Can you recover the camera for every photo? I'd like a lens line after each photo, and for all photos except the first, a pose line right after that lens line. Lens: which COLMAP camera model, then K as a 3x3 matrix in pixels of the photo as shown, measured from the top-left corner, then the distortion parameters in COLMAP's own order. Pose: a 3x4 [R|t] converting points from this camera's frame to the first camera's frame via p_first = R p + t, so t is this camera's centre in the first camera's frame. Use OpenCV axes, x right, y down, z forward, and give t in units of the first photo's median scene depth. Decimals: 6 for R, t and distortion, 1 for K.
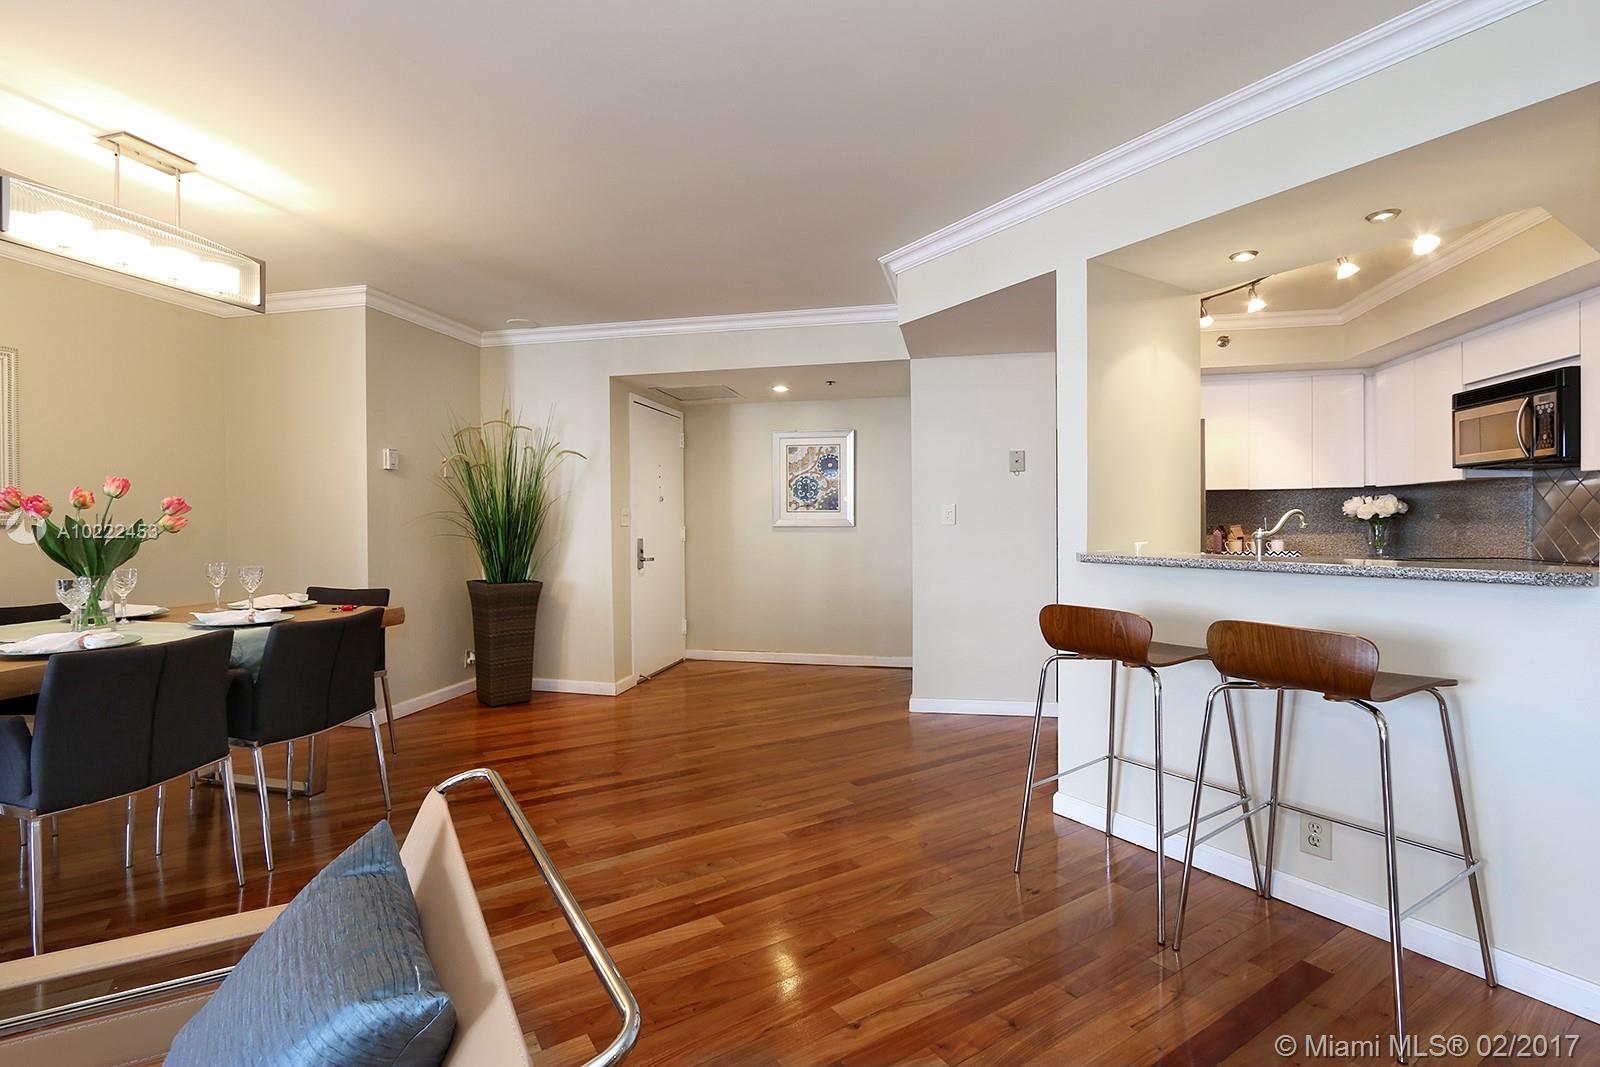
lens RADIAL K [[734.3, 0, 788.5], [0, 734.3, 528.5], [0, 0, 1]] dist [-0.016322, 0.000615]
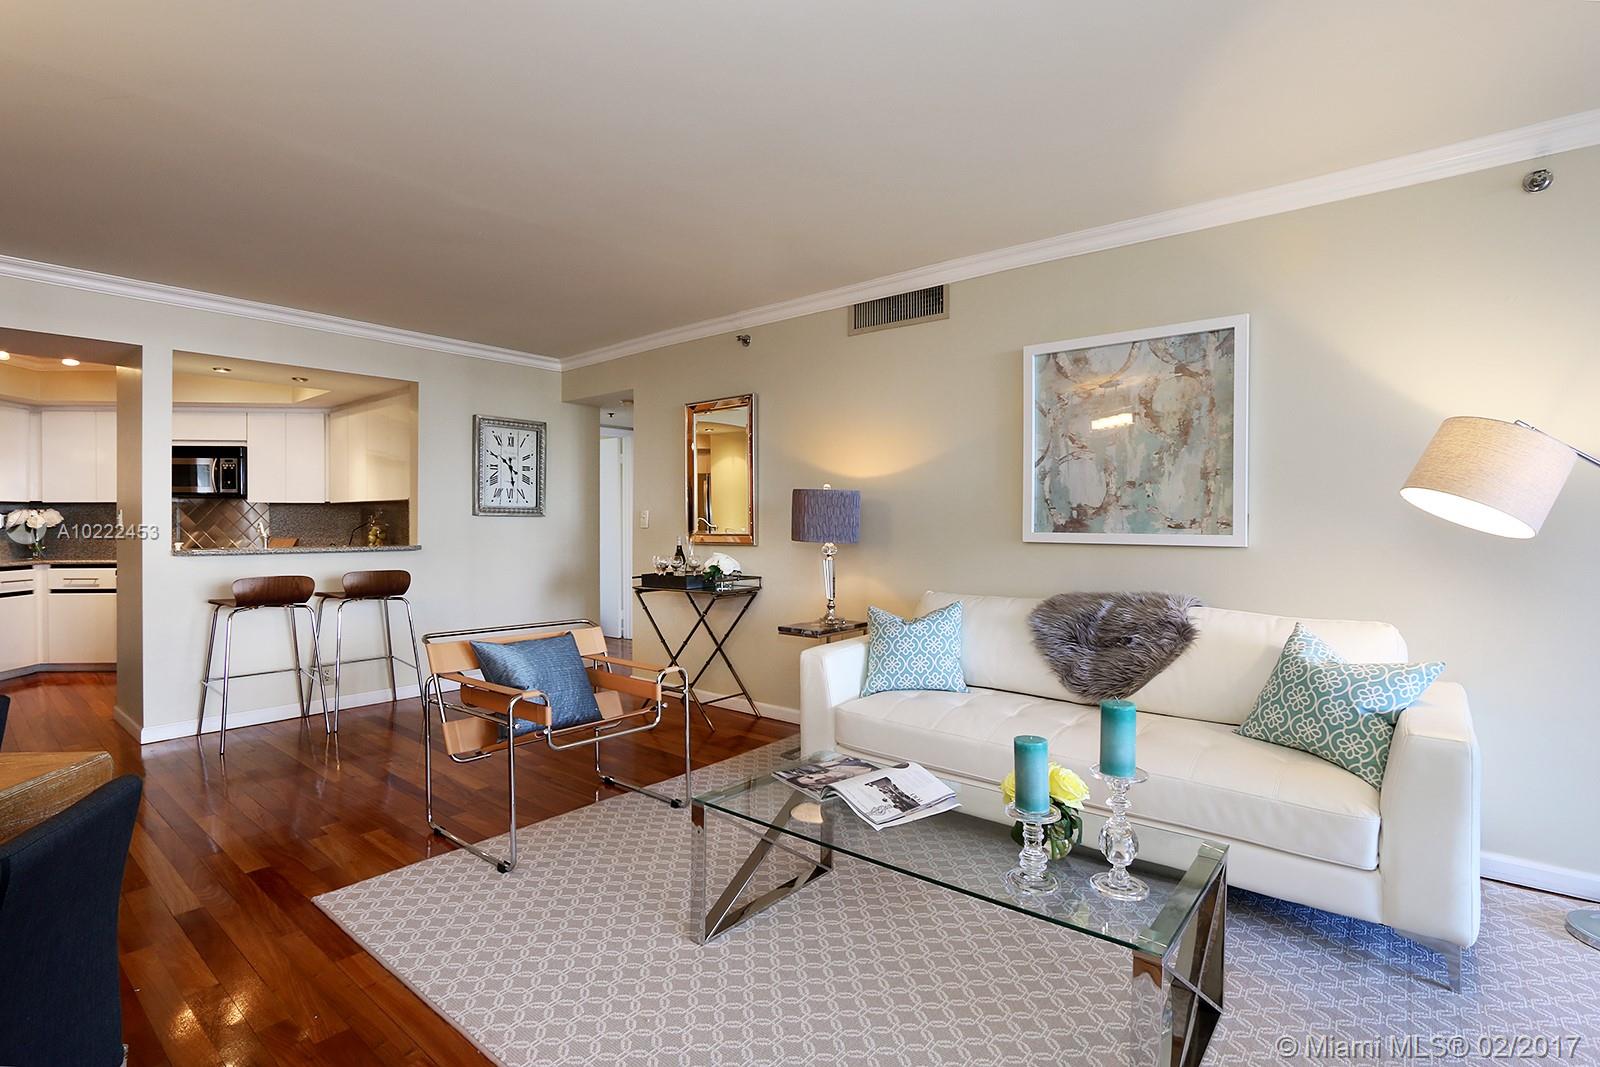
lens RADIAL K [[767.1, 0, 794.7], [0, 767.1, 529.8], [0, 0, 1]] dist [-0.025452, 0.006754]
pose [[-0.303601, -0.000596, 0.952799, -1.169348], [0.012661, 0.999909, 0.004660, -0.000045], [-0.952715, 0.013478, -0.303566, 0.232331]]
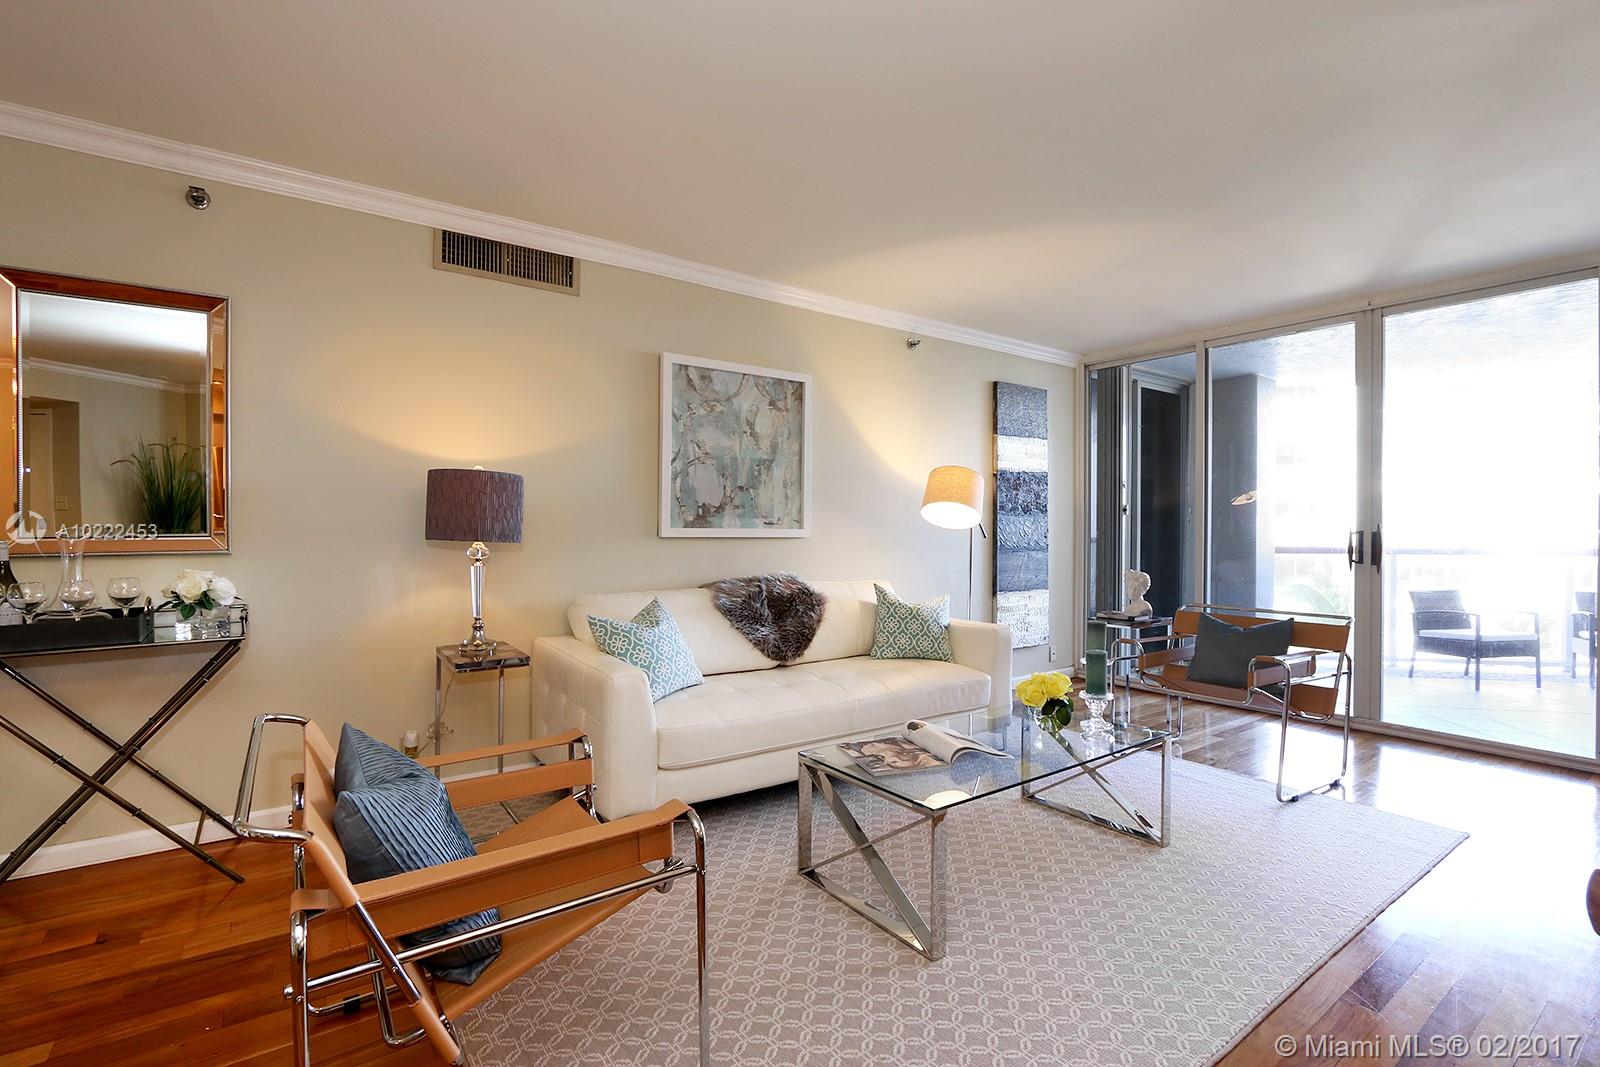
lens RADIAL K [[734.3, 0, 788.5], [0, 734.3, 528.5], [0, 0, 1]] dist [-0.016322, 0.000615]
pose [[-0.998700, 0.006825, -0.050507, -0.359252], [0.006208, 0.999904, 0.012352, 0.000813], [0.050587, 0.012022, -0.998647, 0.700302]]
